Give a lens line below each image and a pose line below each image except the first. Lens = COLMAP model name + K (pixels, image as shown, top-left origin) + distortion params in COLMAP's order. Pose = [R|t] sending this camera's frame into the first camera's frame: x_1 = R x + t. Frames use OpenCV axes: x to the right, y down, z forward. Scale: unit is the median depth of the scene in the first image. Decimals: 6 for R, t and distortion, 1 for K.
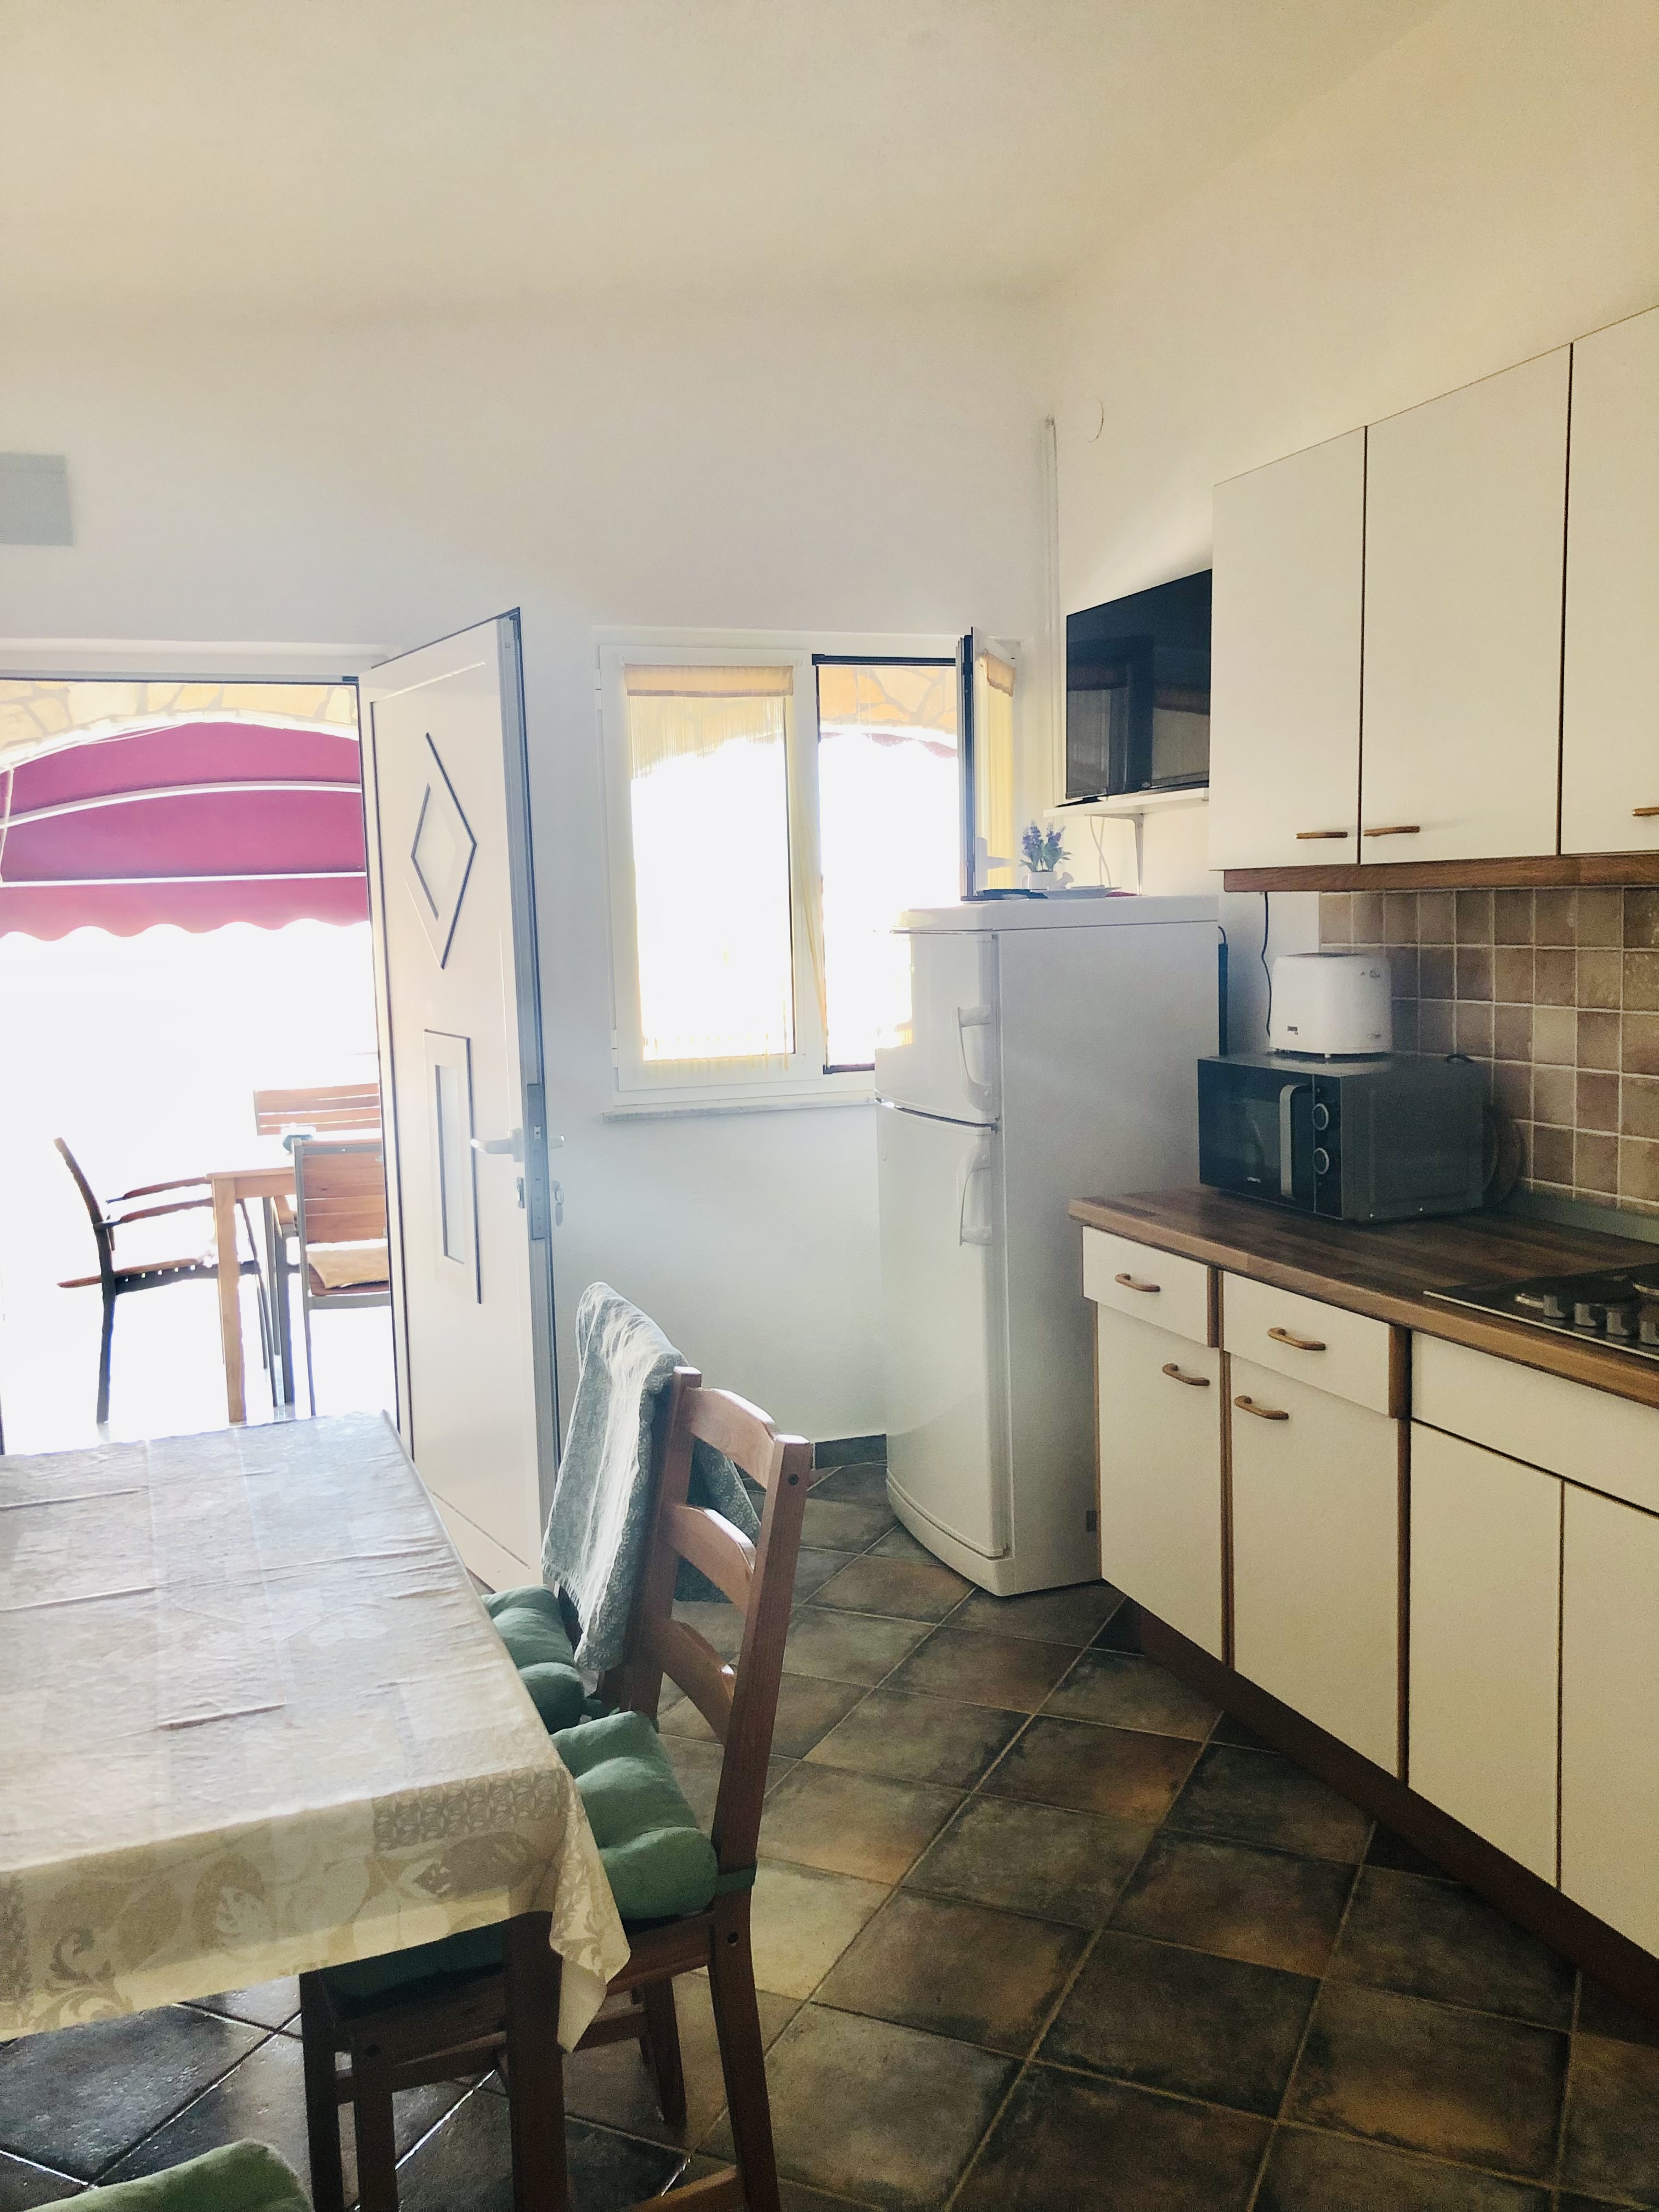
lens RADIAL K [[1779.4, 0, 833.5], [0, 1779.4, 1106.4], [0, 0, 1]] dist [0.031210, -0.003648]
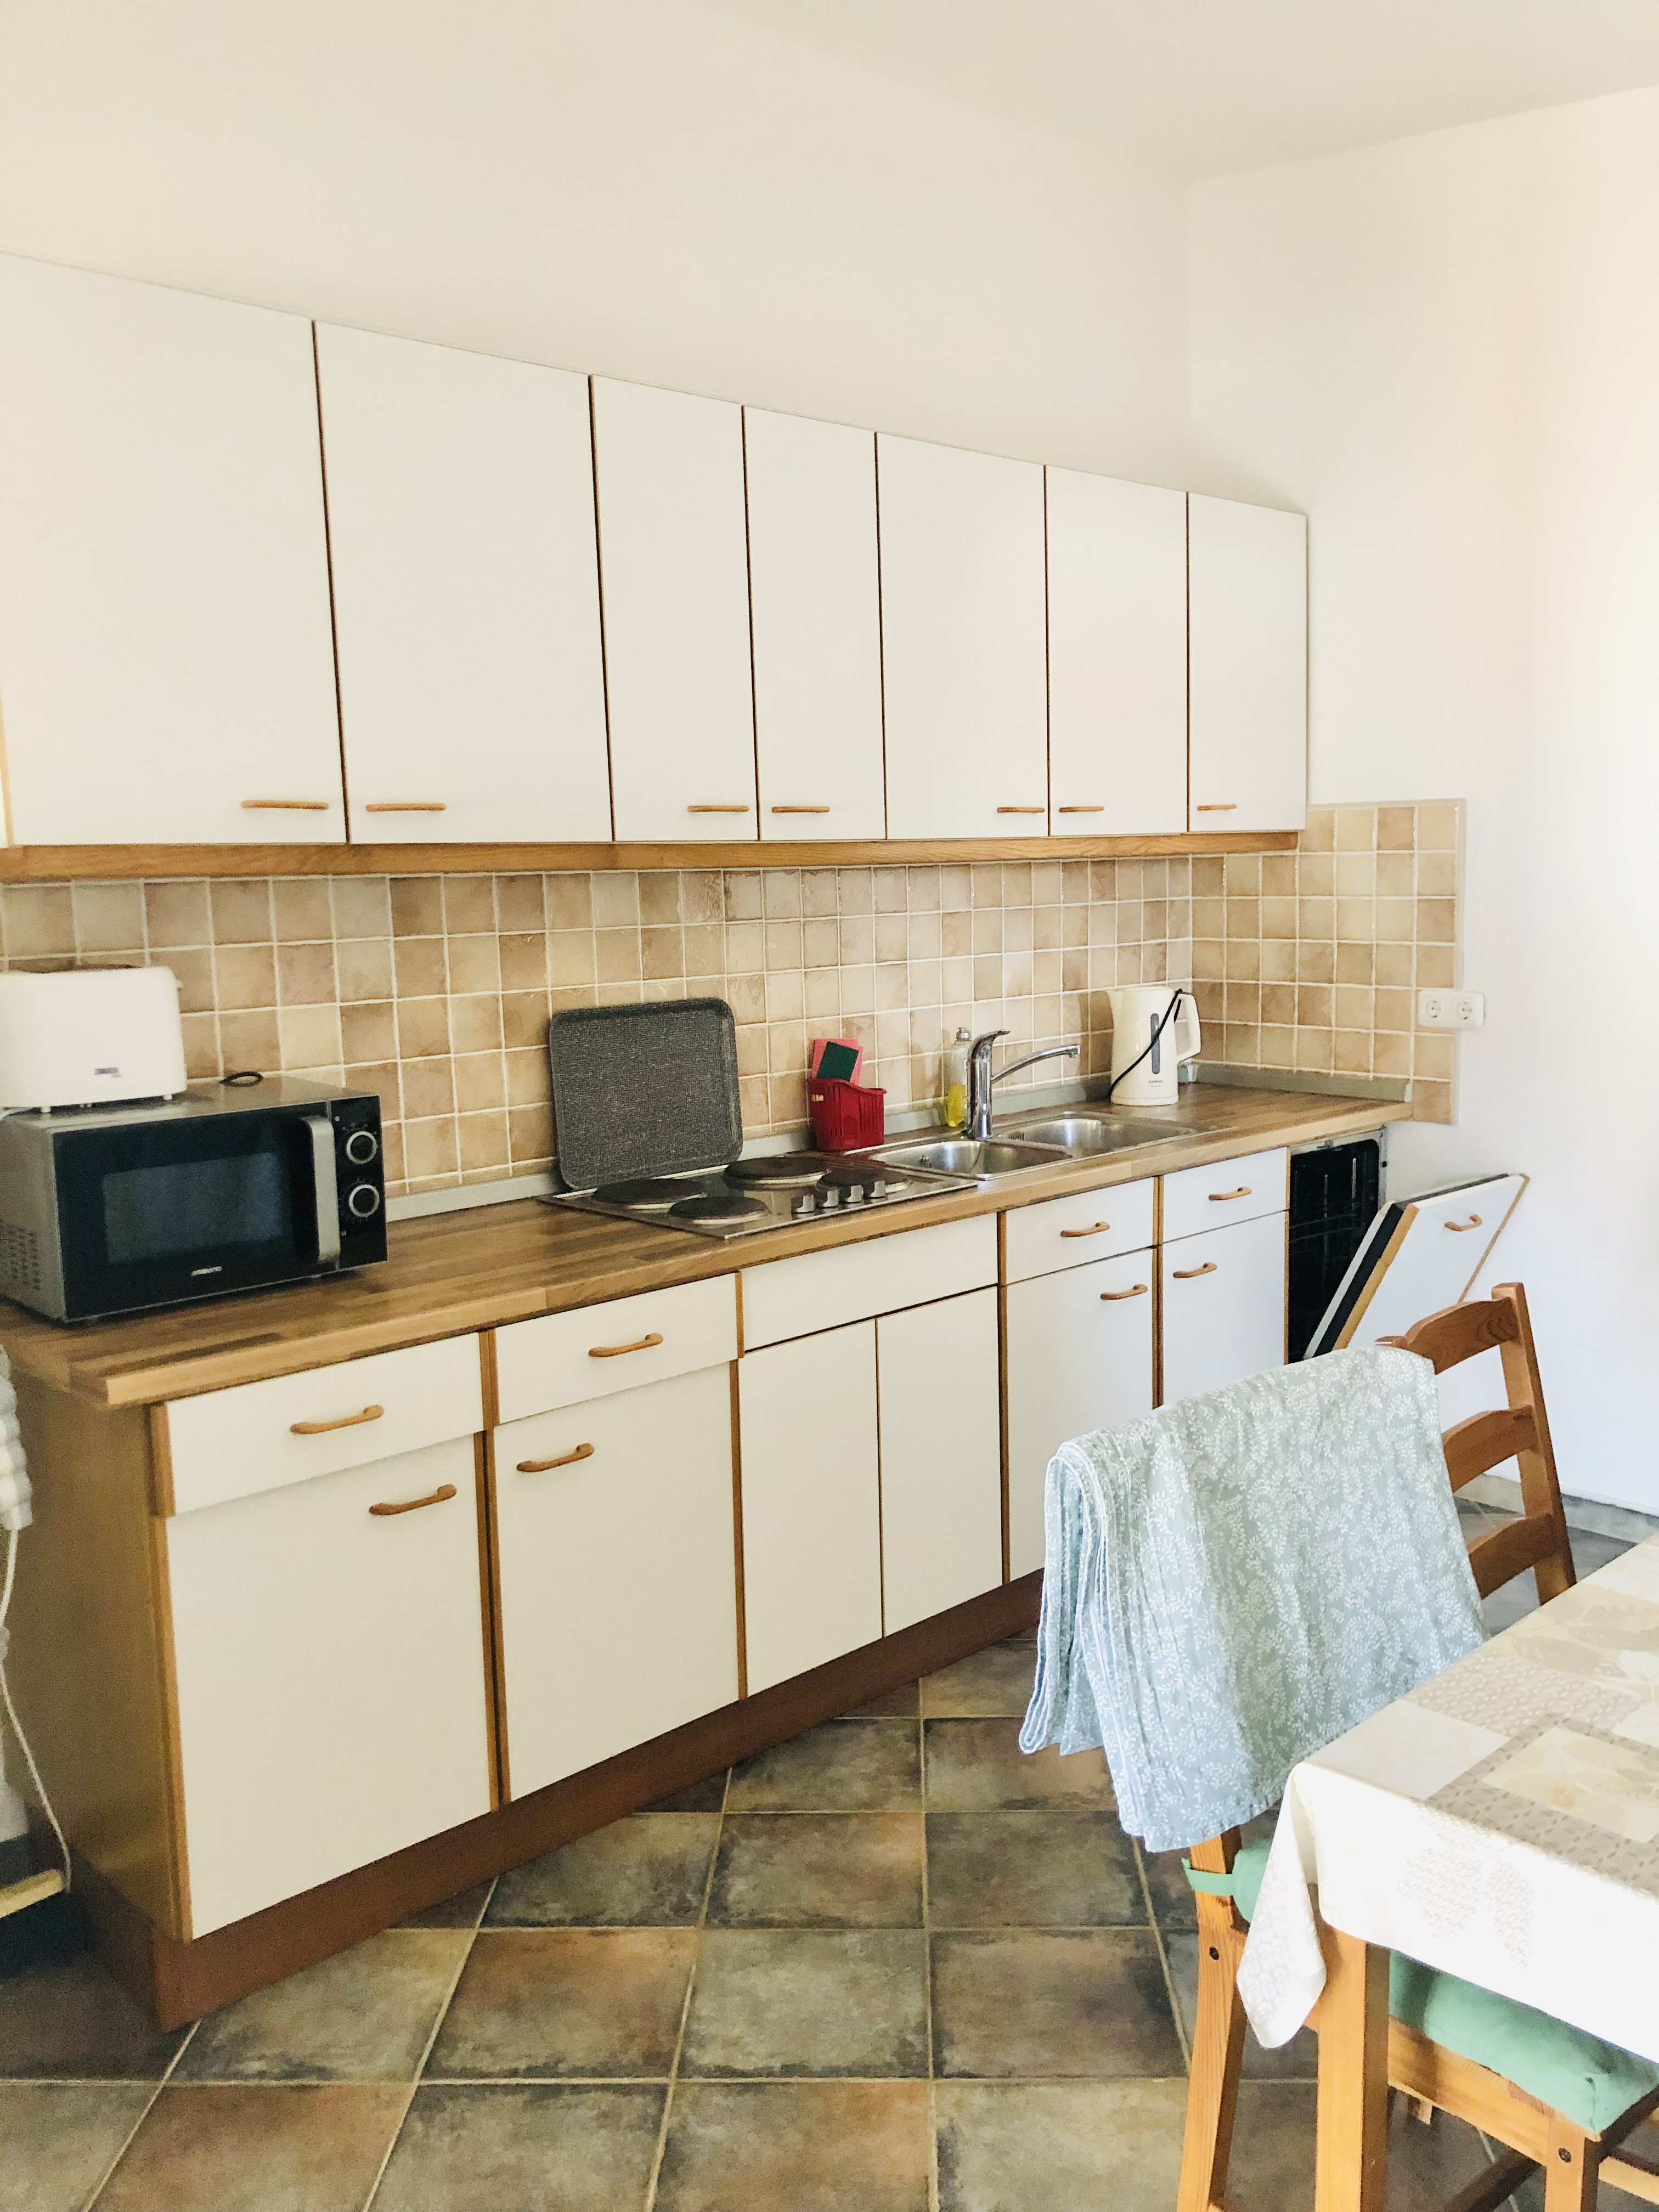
lens RADIAL K [[1819.4, 0, 831.2], [0, 1819.4, 1120.5], [0, 0, 1]] dist [0.026820, -0.025706]
pose [[-0.372850, -0.091037, 0.923415, -0.623393], [0.140693, 0.978122, 0.153239, -0.111953], [-0.917163, 0.187053, -0.351884, 1.164749]]
